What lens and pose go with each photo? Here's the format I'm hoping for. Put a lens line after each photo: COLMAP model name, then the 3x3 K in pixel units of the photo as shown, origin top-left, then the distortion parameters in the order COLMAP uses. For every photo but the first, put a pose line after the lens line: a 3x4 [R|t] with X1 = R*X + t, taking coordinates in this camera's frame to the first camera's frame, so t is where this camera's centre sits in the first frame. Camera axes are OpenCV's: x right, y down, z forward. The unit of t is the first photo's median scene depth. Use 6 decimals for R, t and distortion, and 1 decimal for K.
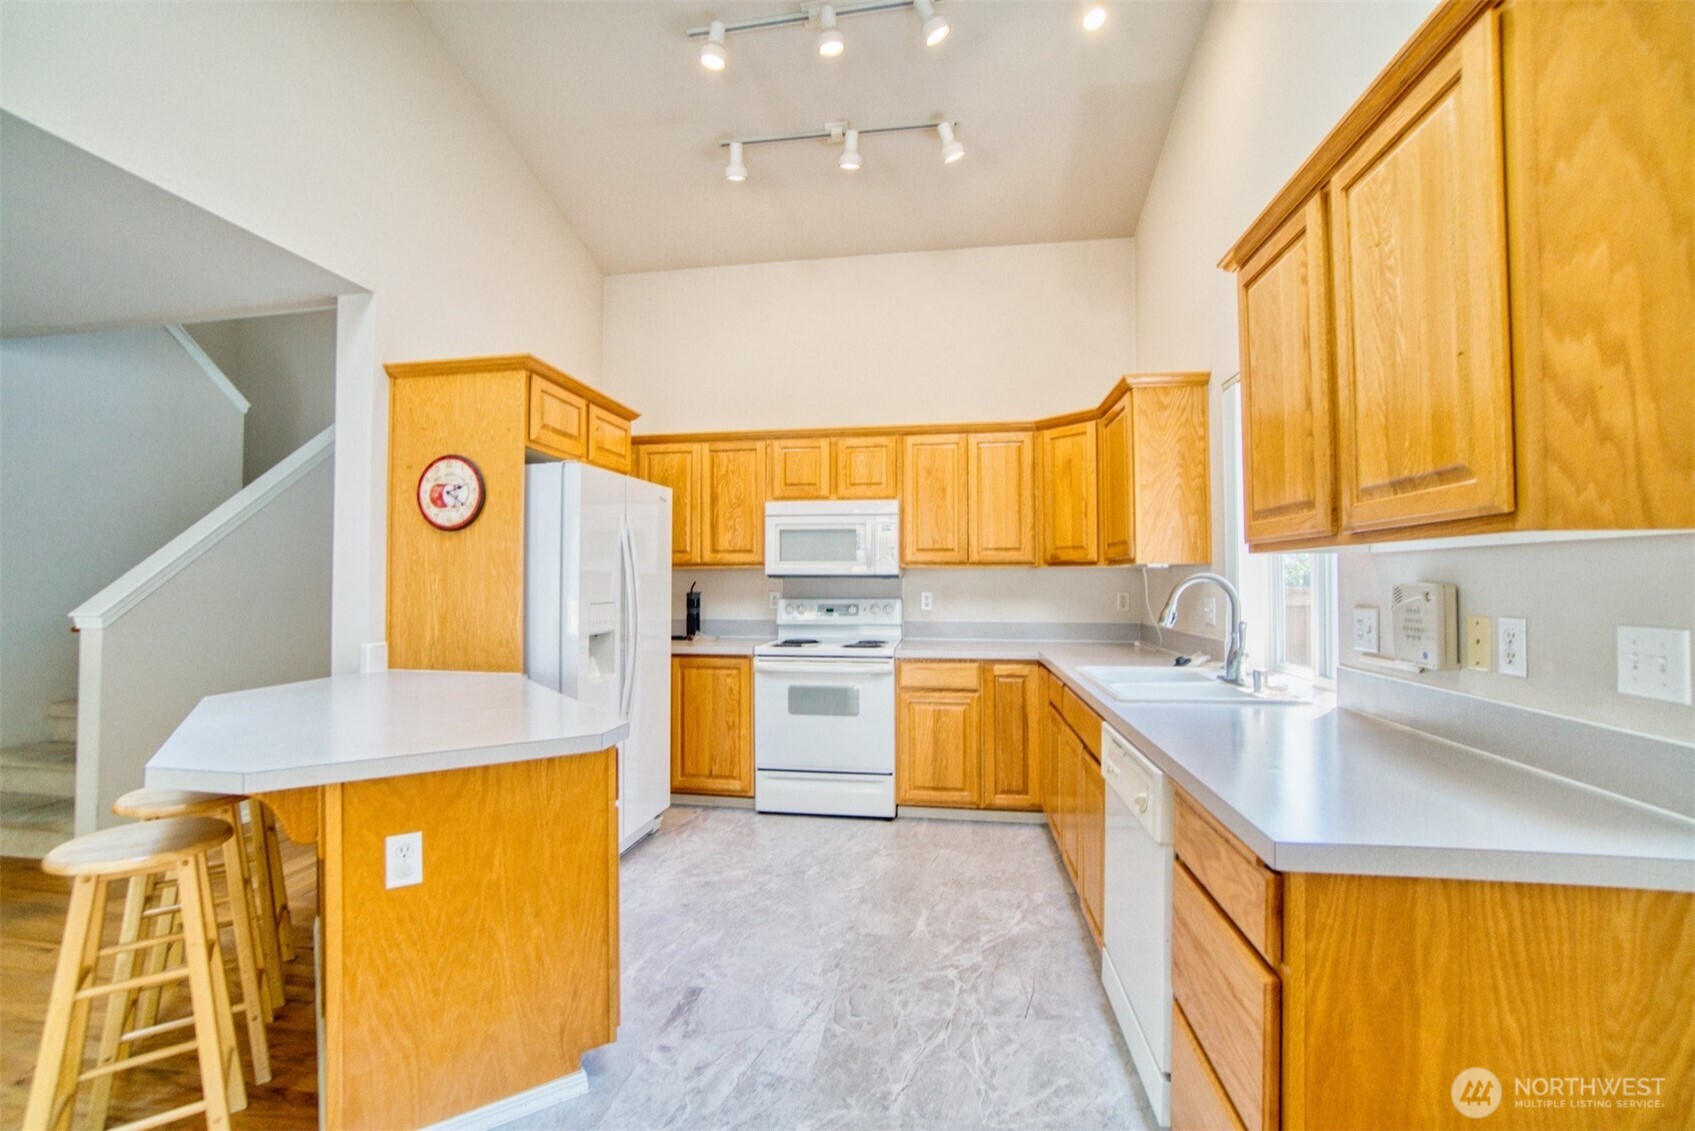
lens RADIAL K [[745.8, 0, 817.2], [0, 745.8, 563.8], [0, 0, 1]] dist [-0.053382, 0.018962]
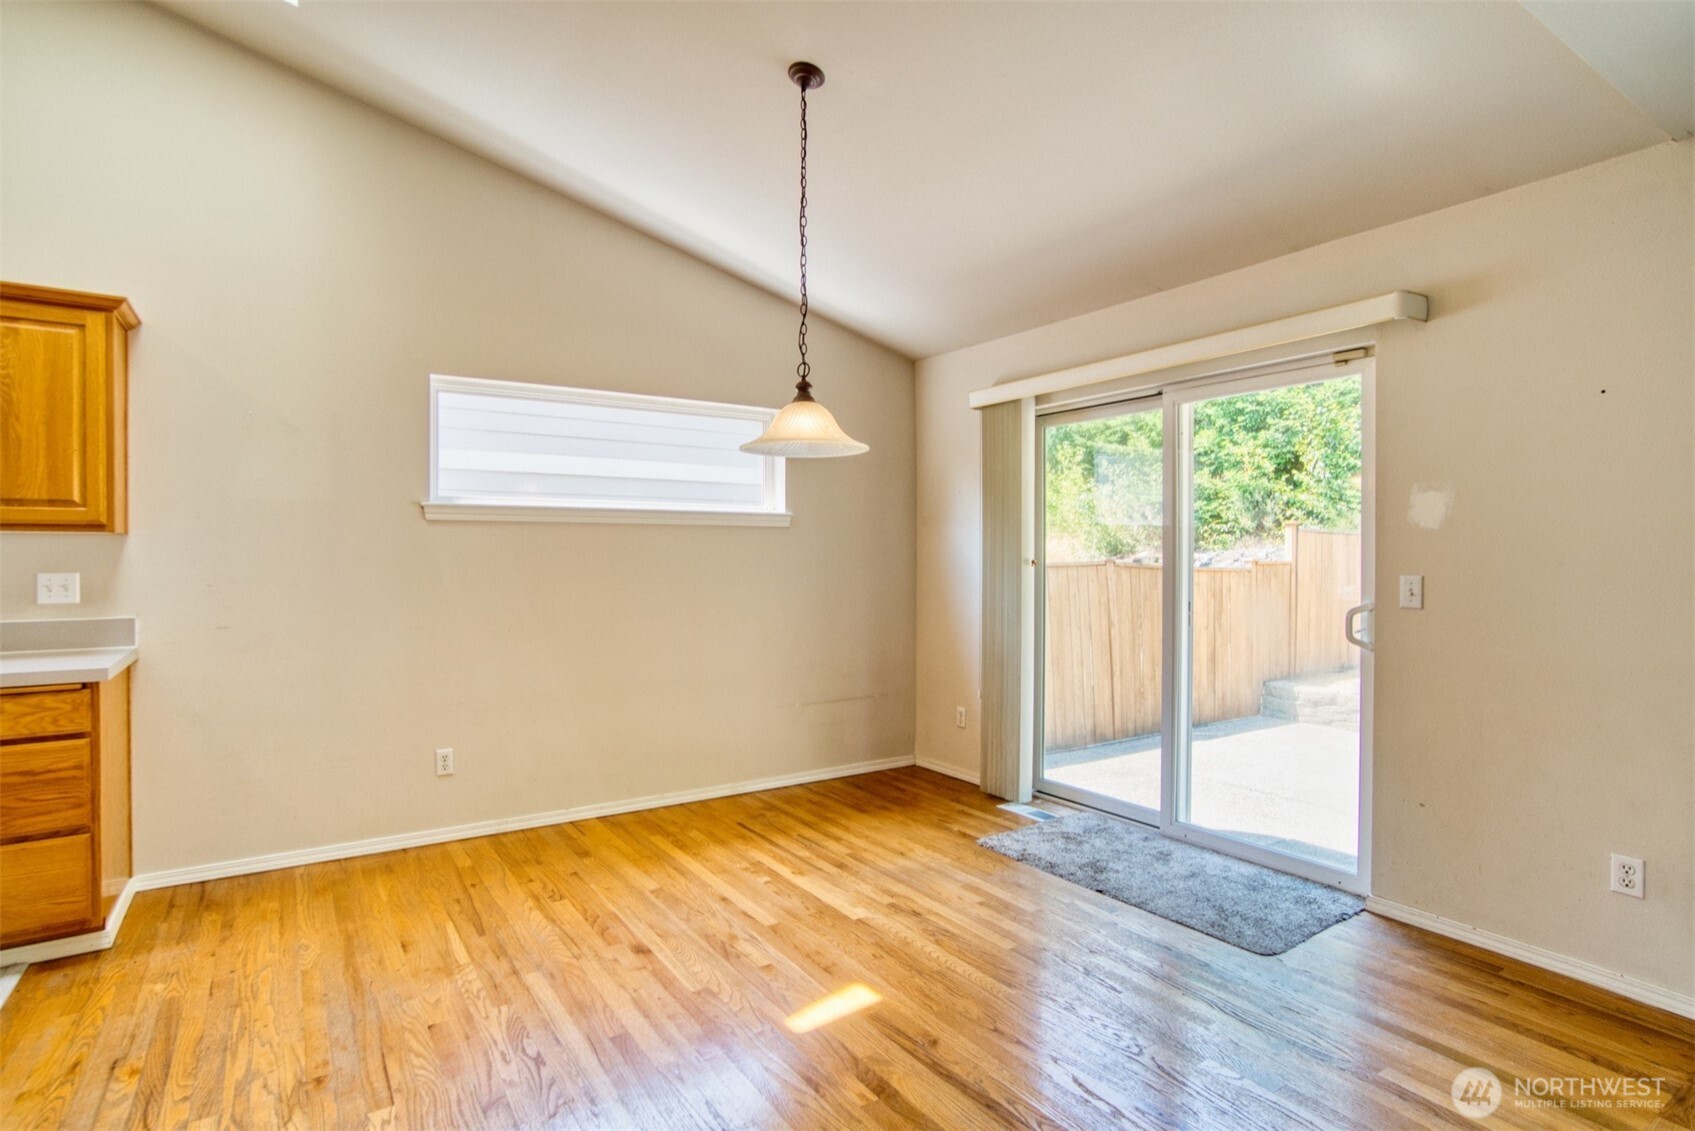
lens RADIAL K [[828.6, 0, 812.2], [0, 828.6, 563.8], [0, 0, 1]] dist [-0.034294, 0.009079]
pose [[-0.682162, -0.006797, 0.731169, -0.704209], [-0.015170, 0.999873, -0.004859, 0.010462], [-0.731043, -0.014406, -0.682179, 0.295569]]
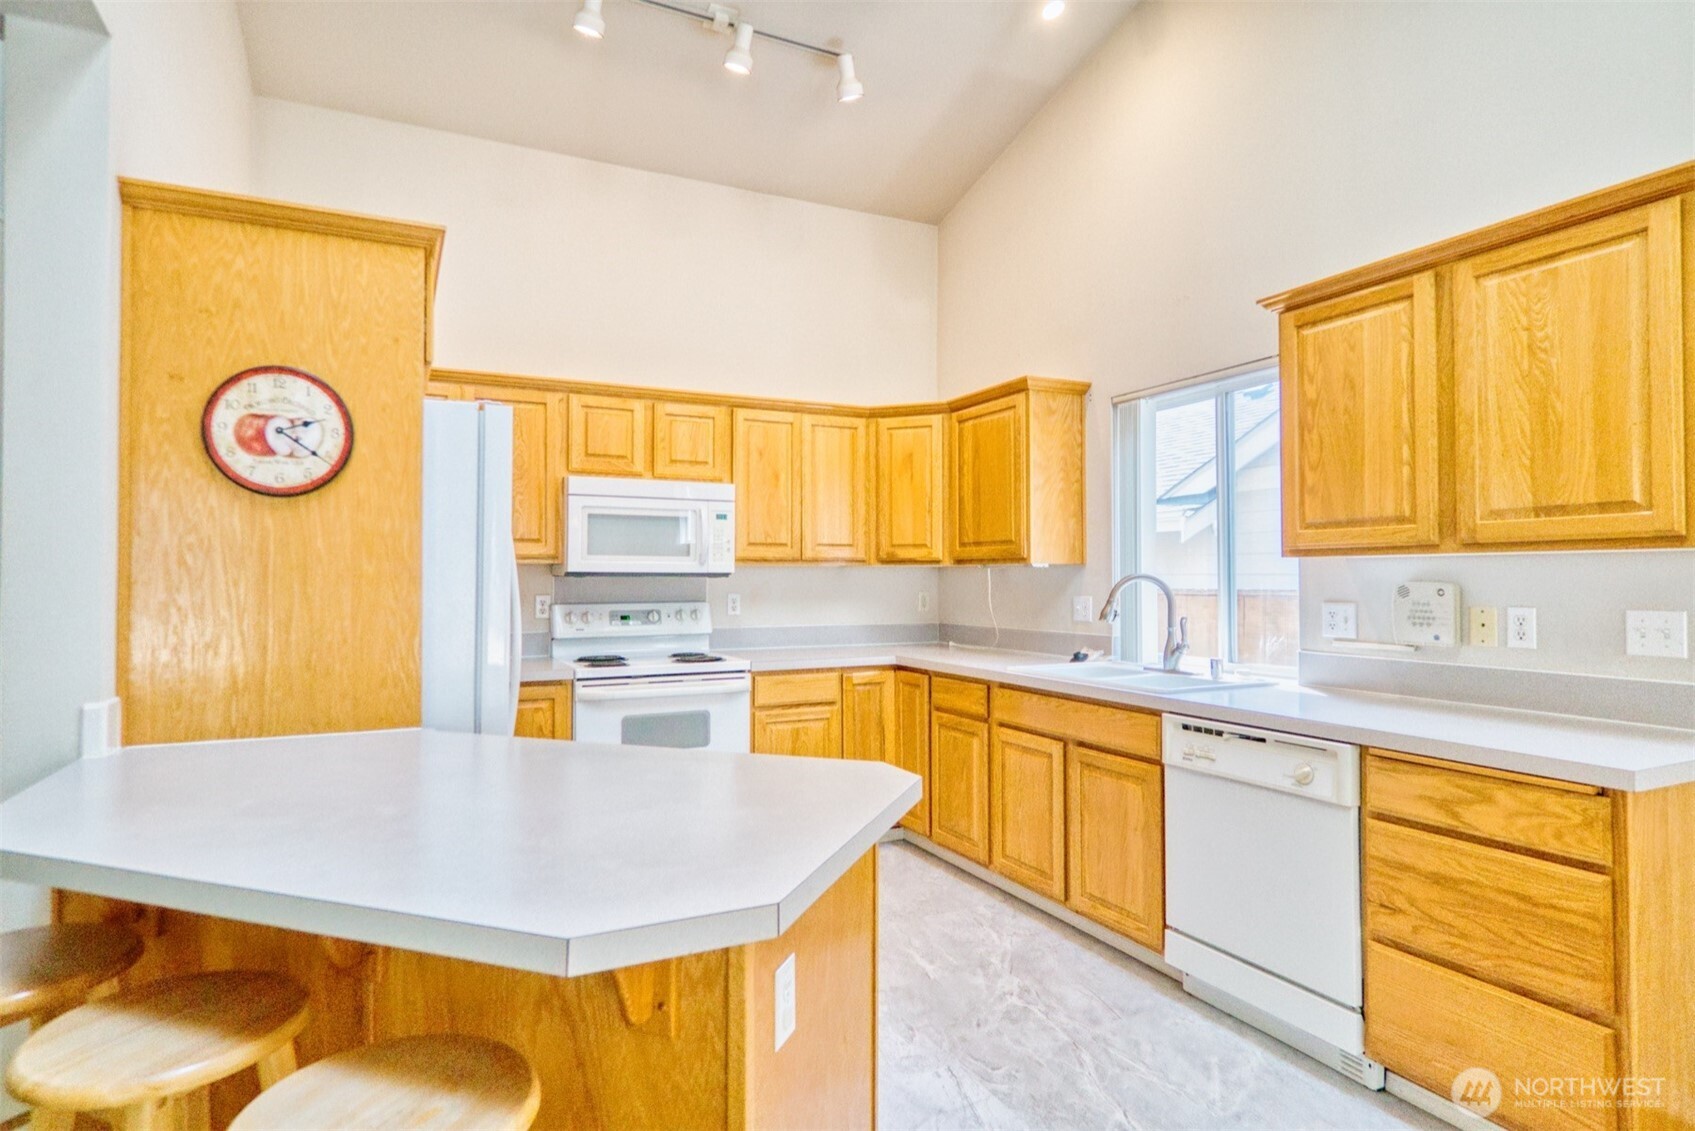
lens RADIAL K [[893.5, 0, 817.9], [0, 893.5, 561.9], [0, 0, 1]] dist [0.011565, -0.001464]
pose [[0.819905, 0.009935, 0.572414, -0.422394], [-0.011332, 0.999935, -0.001124, 0.001880], [-0.572388, -0.005565, 0.819964, 0.129805]]
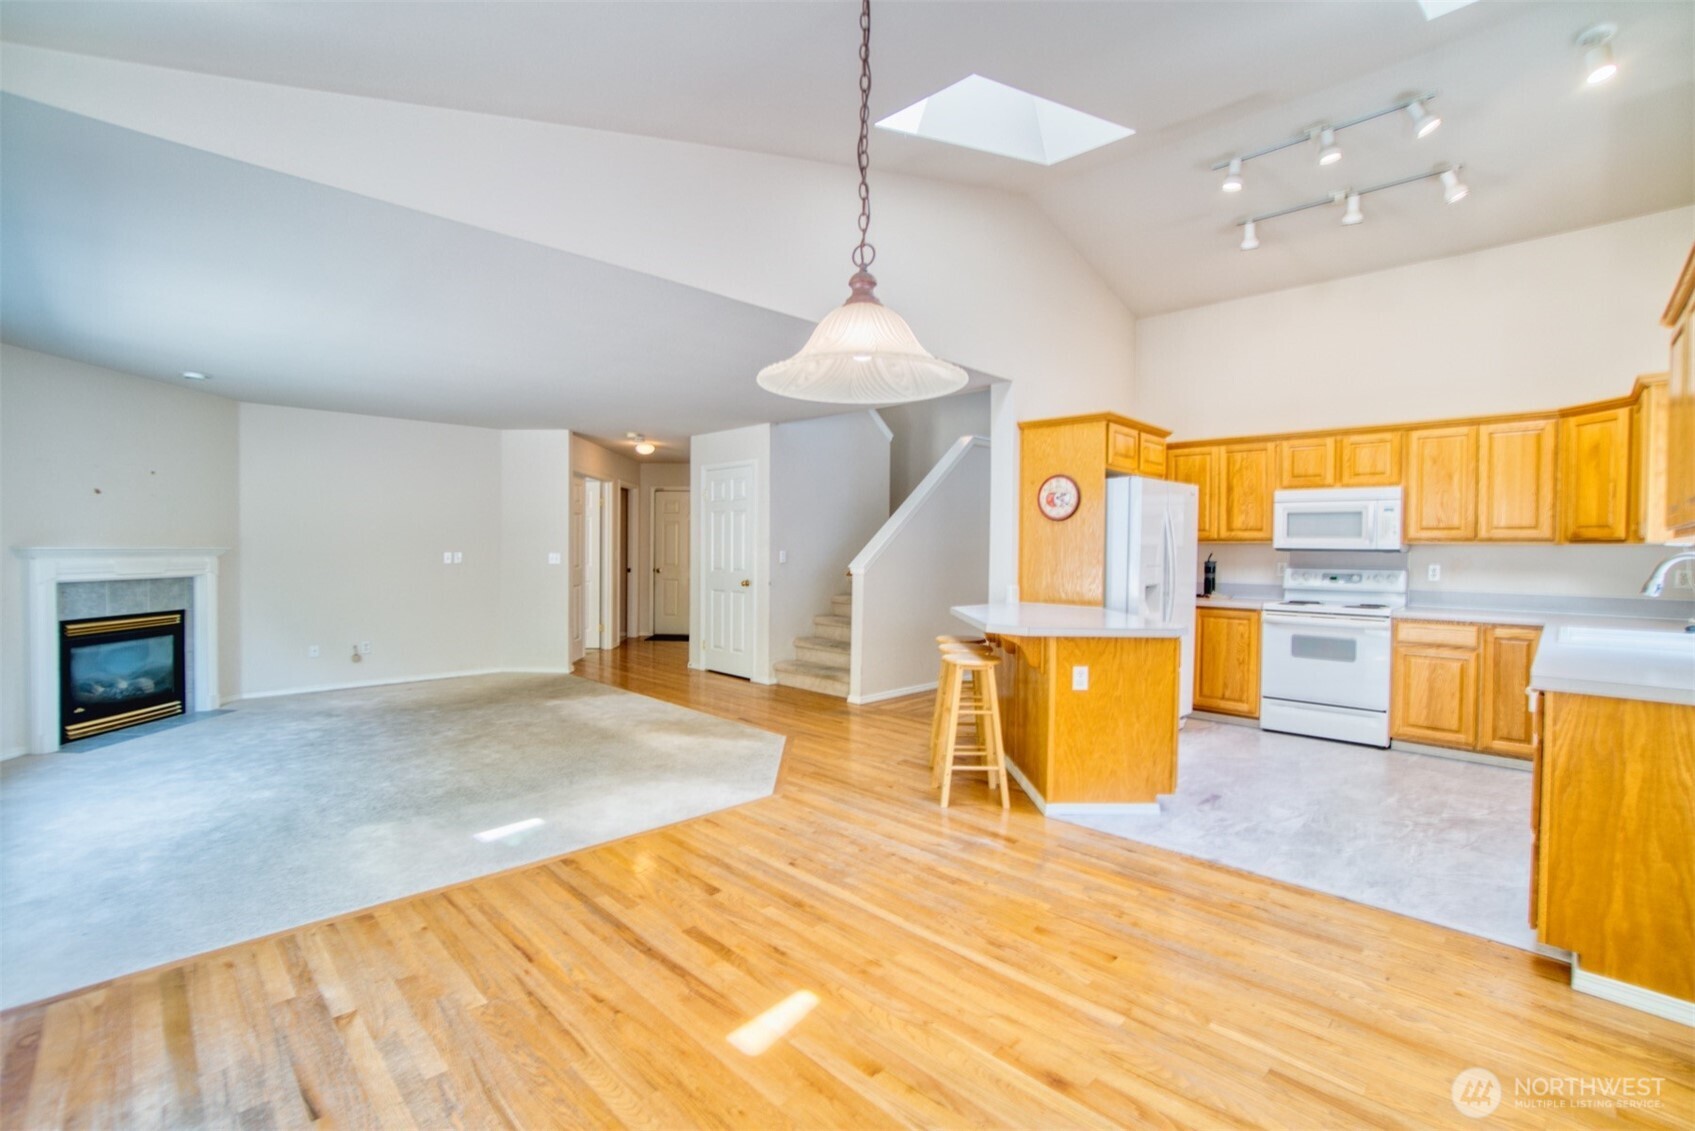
lens RADIAL K [[745.8, 0, 825.4], [0, 745.8, 561.2], [0, 0, 1]] dist [-0.053382, 0.018962]
pose [[0.813098, 0.019253, -0.581809, 0.041236], [0.002022, 0.999353, 0.035896, -0.010764], [0.582124, -0.030363, 0.812533, -0.517410]]
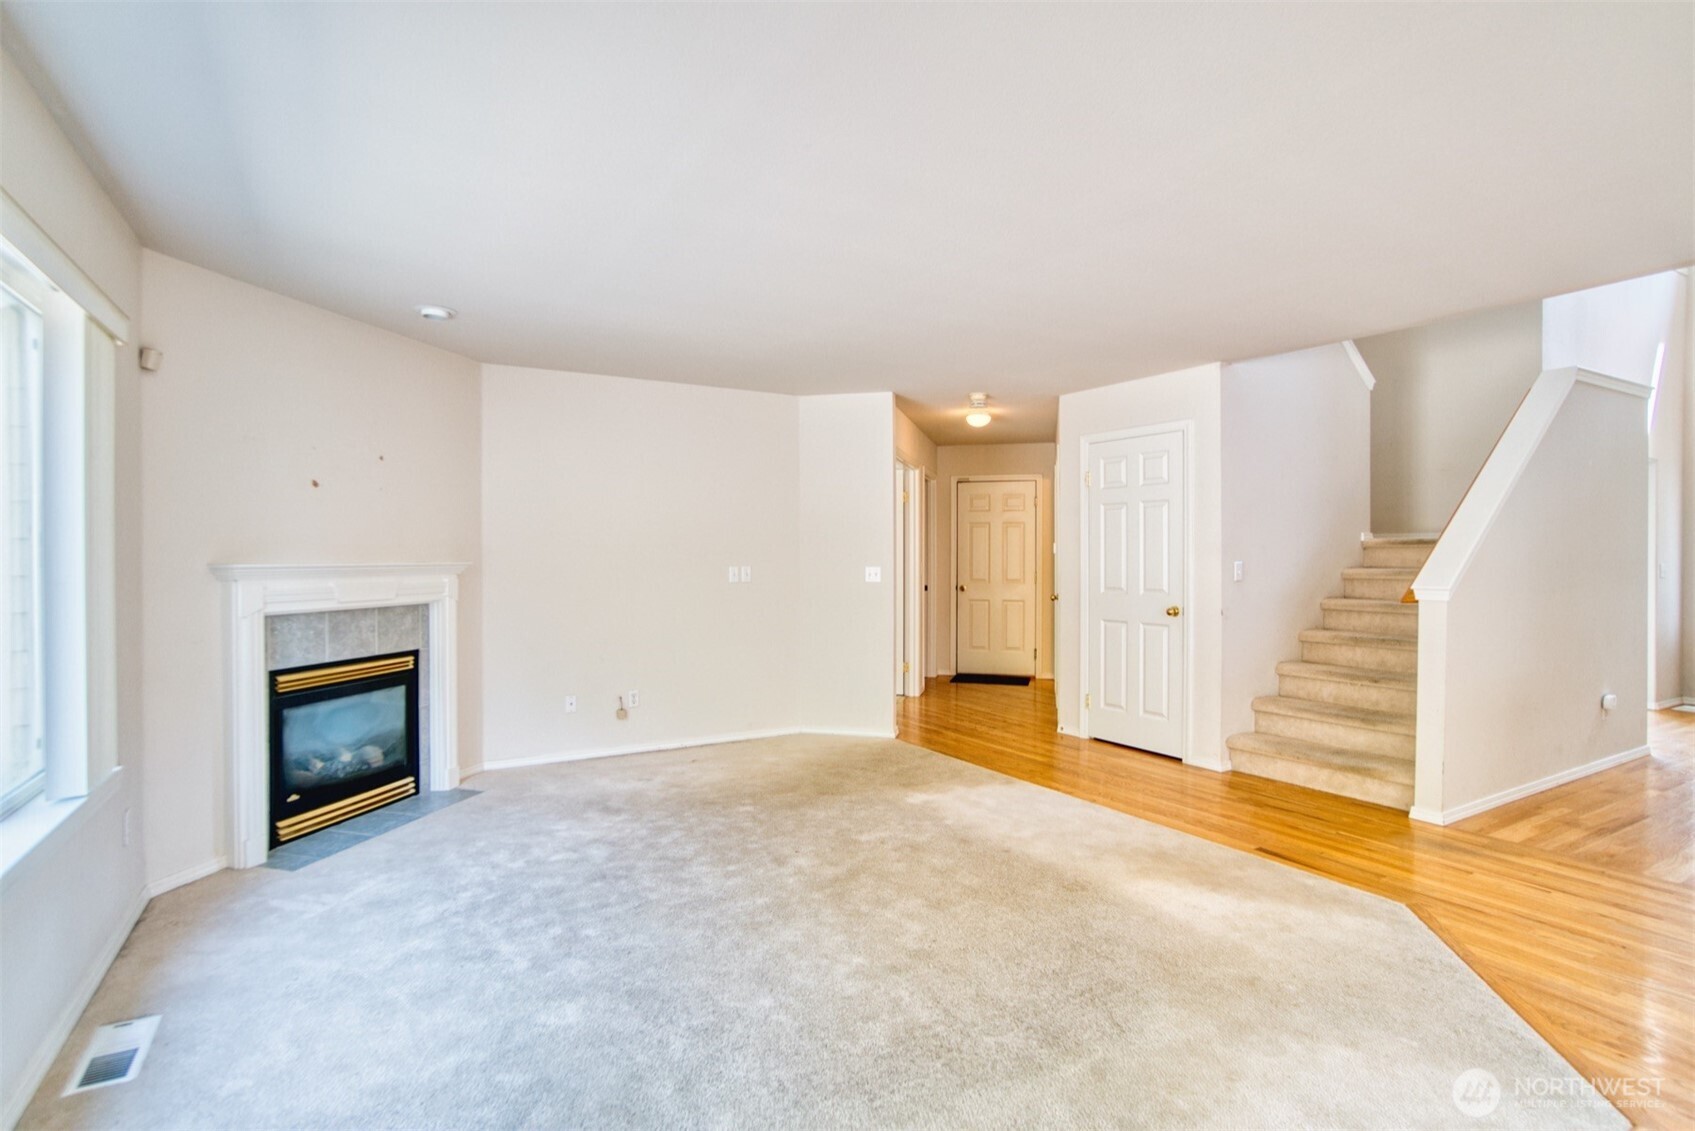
lens RADIAL K [[828.6, 0, 834.4], [0, 828.6, 560.3], [0, 0, 1]] dist [-0.034294, 0.009079]
pose [[0.656093, 0.005285, -0.754662, -0.535945], [0.014325, 0.999708, 0.019455, -0.006686], [0.754544, -0.023575, 0.655825, -0.415522]]
